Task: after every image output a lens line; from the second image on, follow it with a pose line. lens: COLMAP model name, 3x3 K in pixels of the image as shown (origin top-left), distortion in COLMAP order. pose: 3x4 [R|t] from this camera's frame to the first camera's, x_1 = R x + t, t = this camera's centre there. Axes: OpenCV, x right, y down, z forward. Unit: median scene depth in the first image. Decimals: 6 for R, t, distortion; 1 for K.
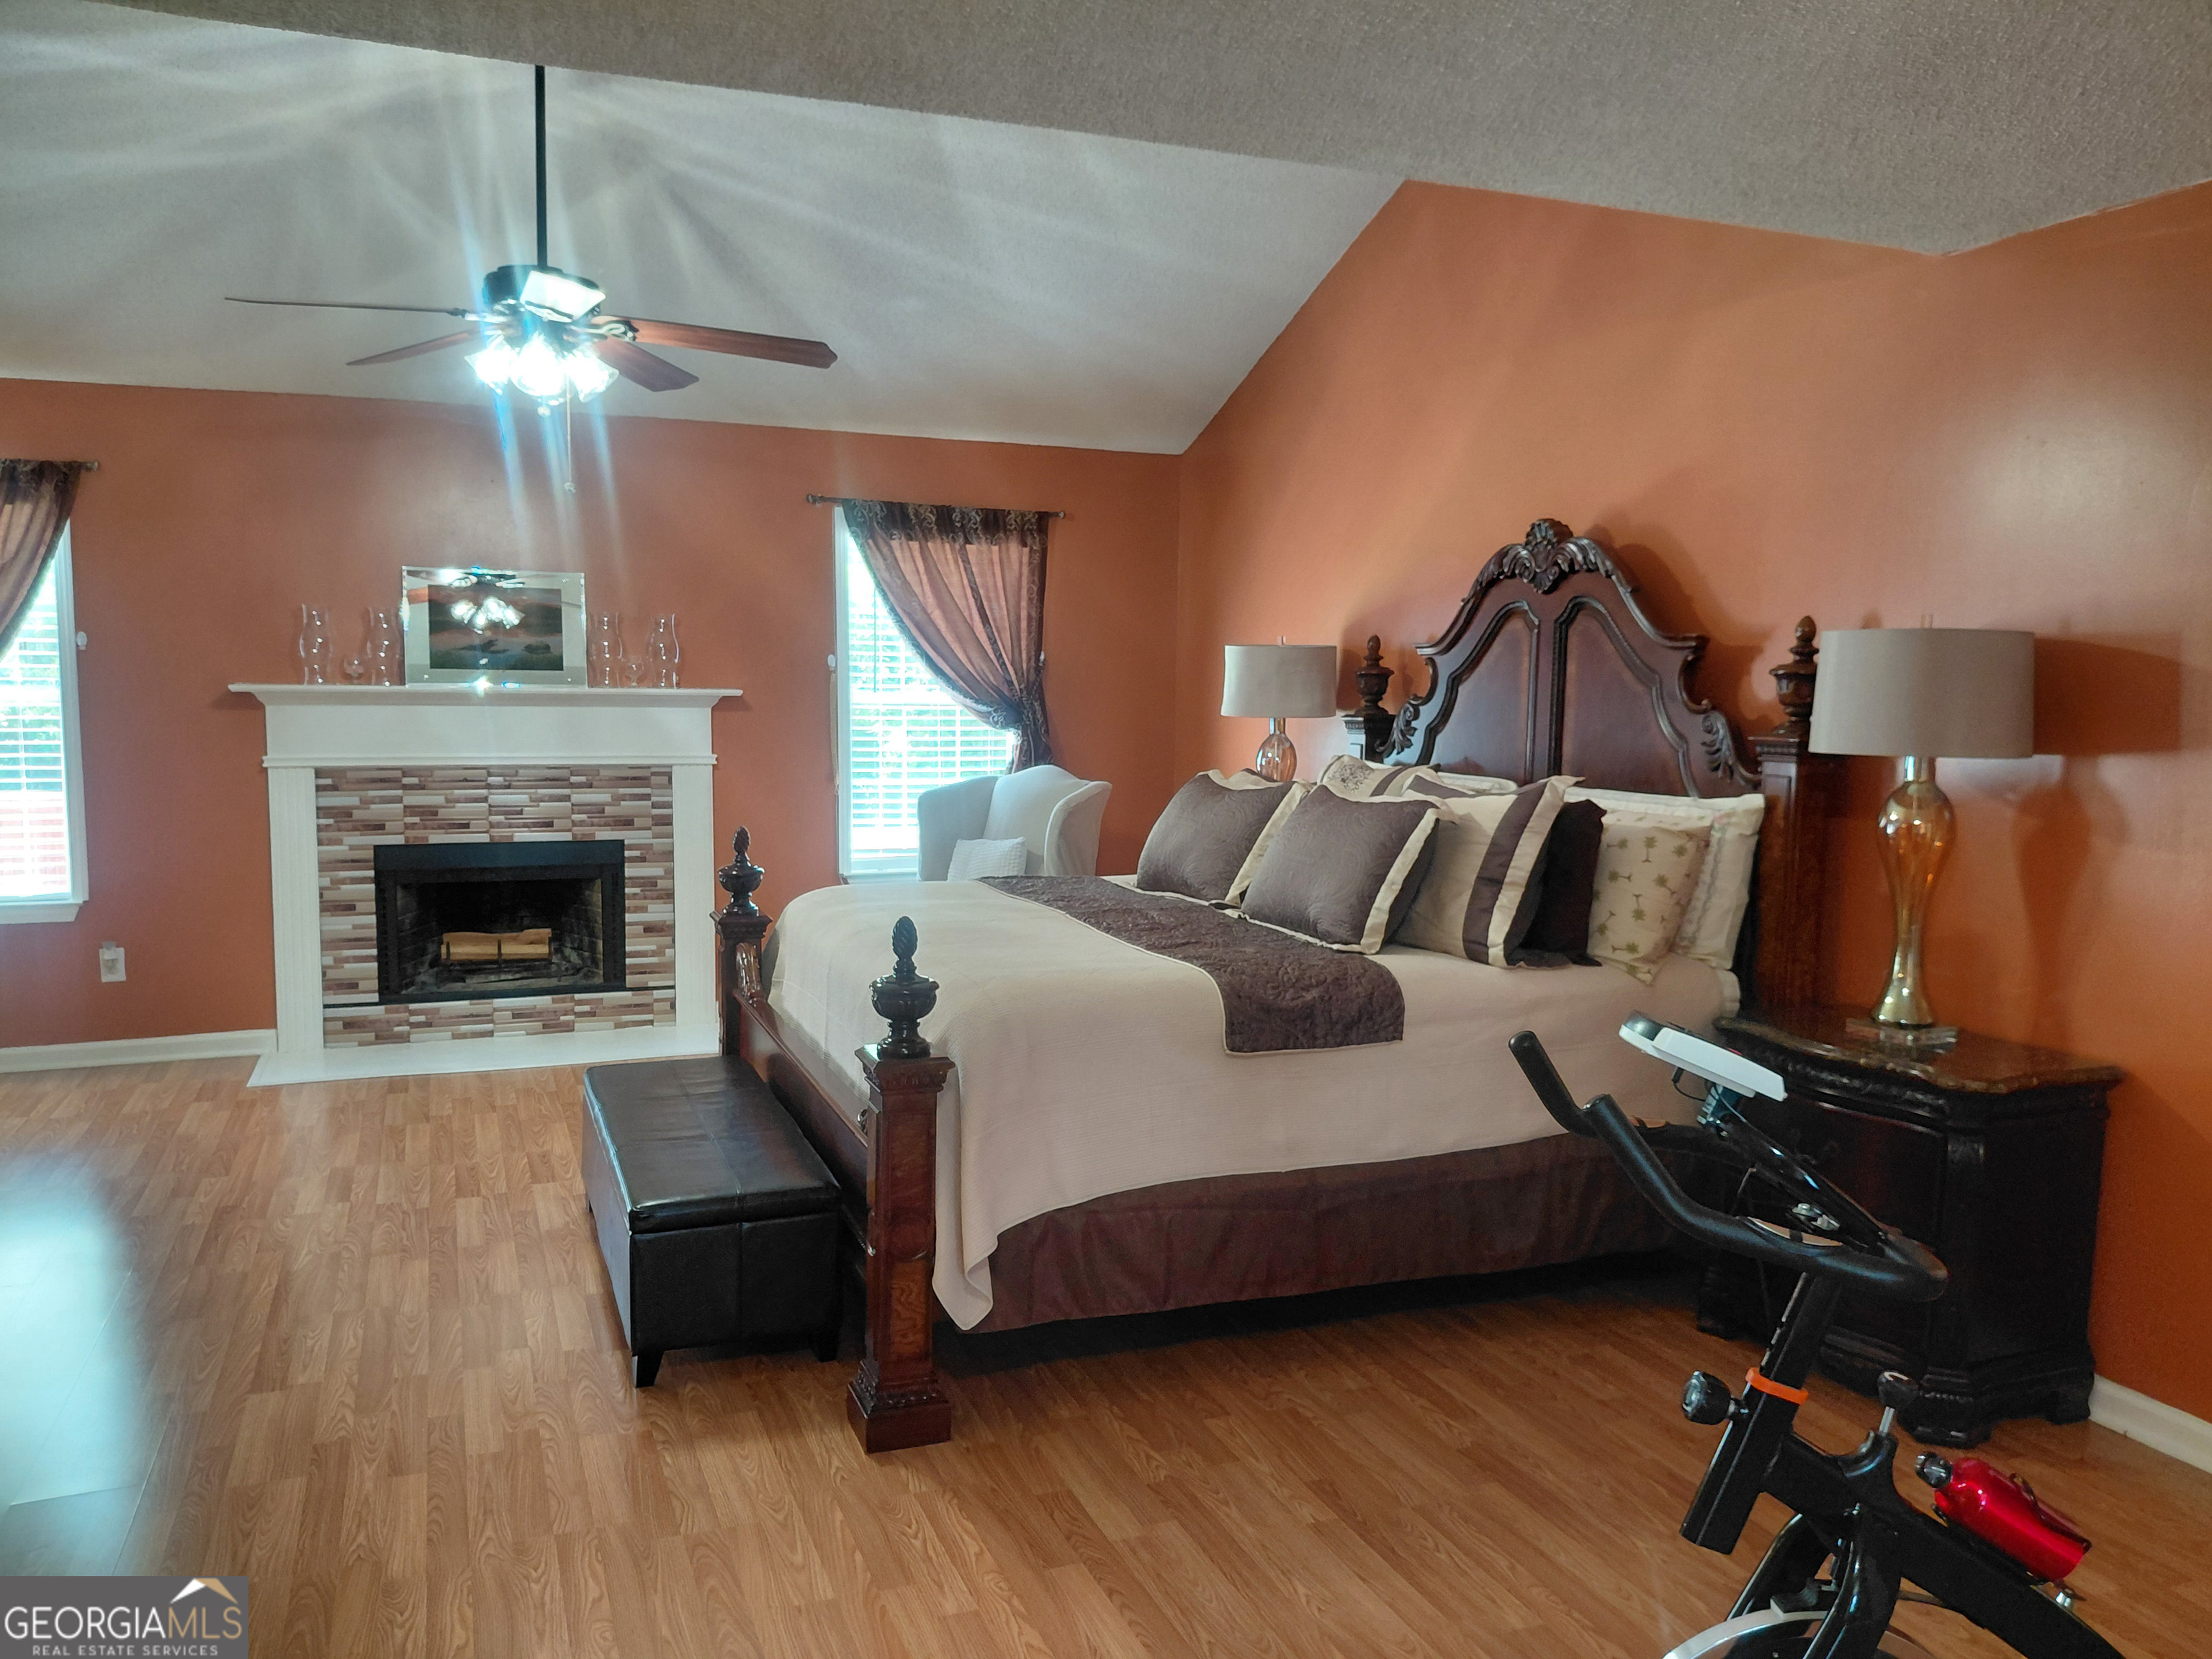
lens RADIAL K [[1634.4, 0, 1105.9], [0, 1634.4, 857.4], [0, 0, 1]] dist [0.029423, -0.071137]
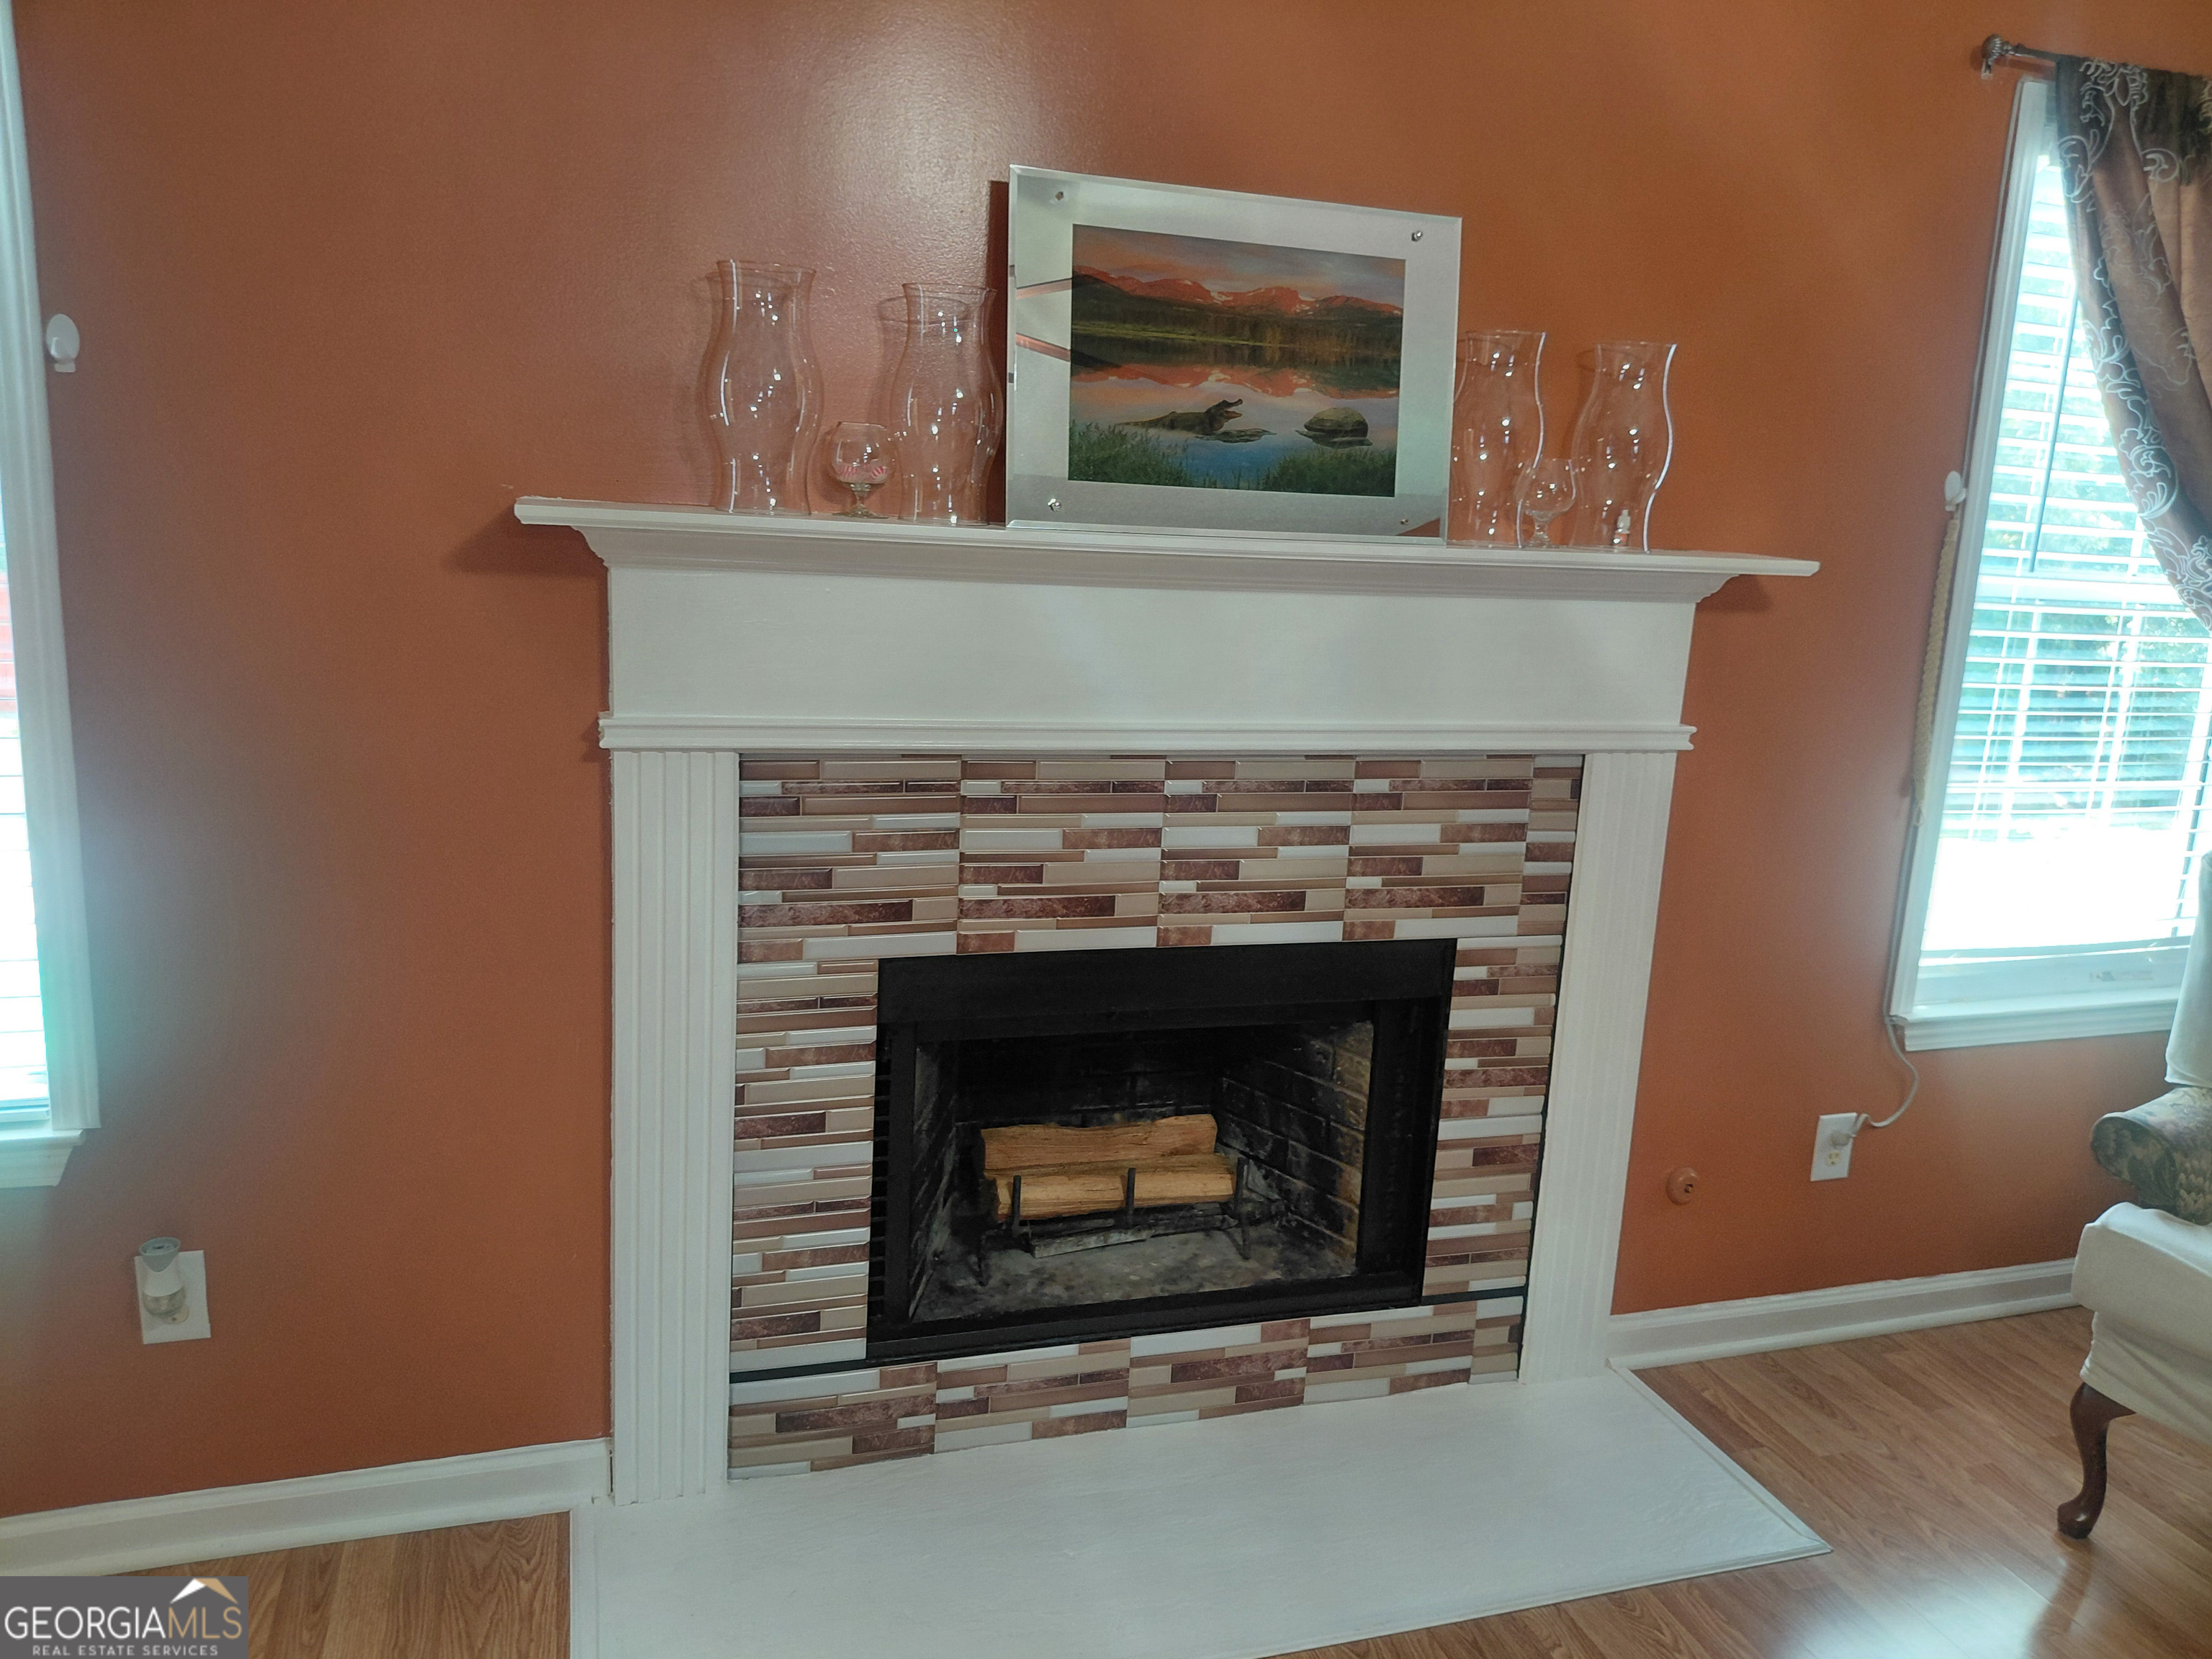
lens RADIAL K [[1640.4, 0, 1105.2], [0, 1640.4, 839.0], [0, 0, 1]] dist [0.107882, -0.151473]
pose [[0.996671, 0.049023, -0.065147, -0.364070], [-0.043275, 0.995277, 0.086891, -0.067214], [0.069099, -0.083782, 0.994085, 0.622719]]
